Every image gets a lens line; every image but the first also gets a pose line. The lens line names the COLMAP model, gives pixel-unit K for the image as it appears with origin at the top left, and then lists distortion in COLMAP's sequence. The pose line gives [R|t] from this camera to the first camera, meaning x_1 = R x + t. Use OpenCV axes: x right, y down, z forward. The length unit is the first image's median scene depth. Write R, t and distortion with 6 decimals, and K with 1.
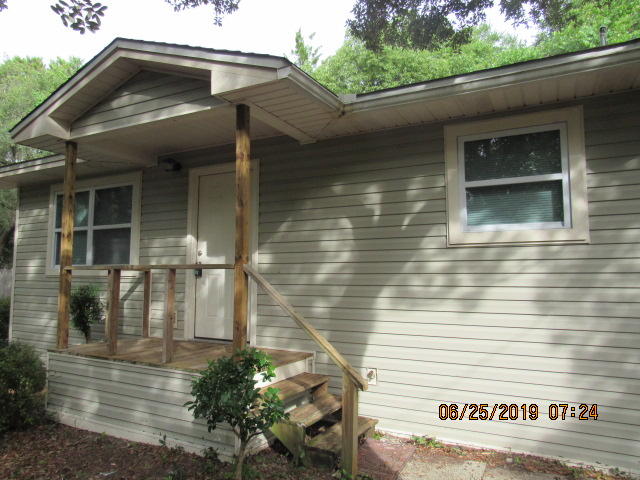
lens RADIAL K [[453.1, 0, 320.0], [0, 453.1, 240.0], [0, 0, 1]] dist [-0.046046, 0.005072]
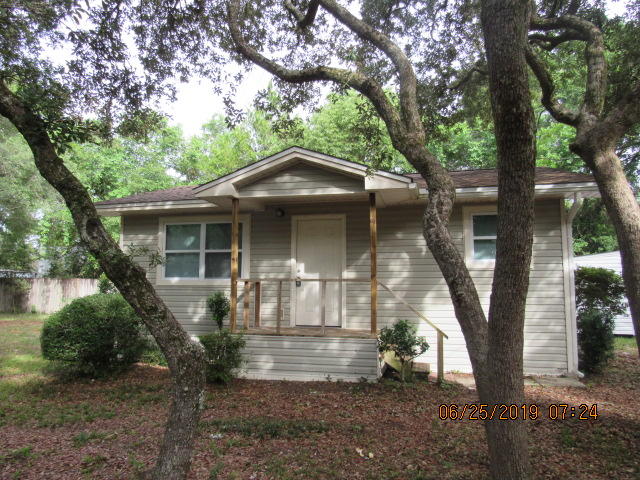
lens RADIAL K [[453.1, 0, 320.0], [0, 453.1, 240.0], [0, 0, 1]] dist [-0.046046, 0.005072]
pose [[0.967299, 0.026756, 0.252222, -0.609780], [-0.020723, 0.999433, -0.026544, -0.037794], [-0.252790, 0.020450, 0.967305, -0.534734]]
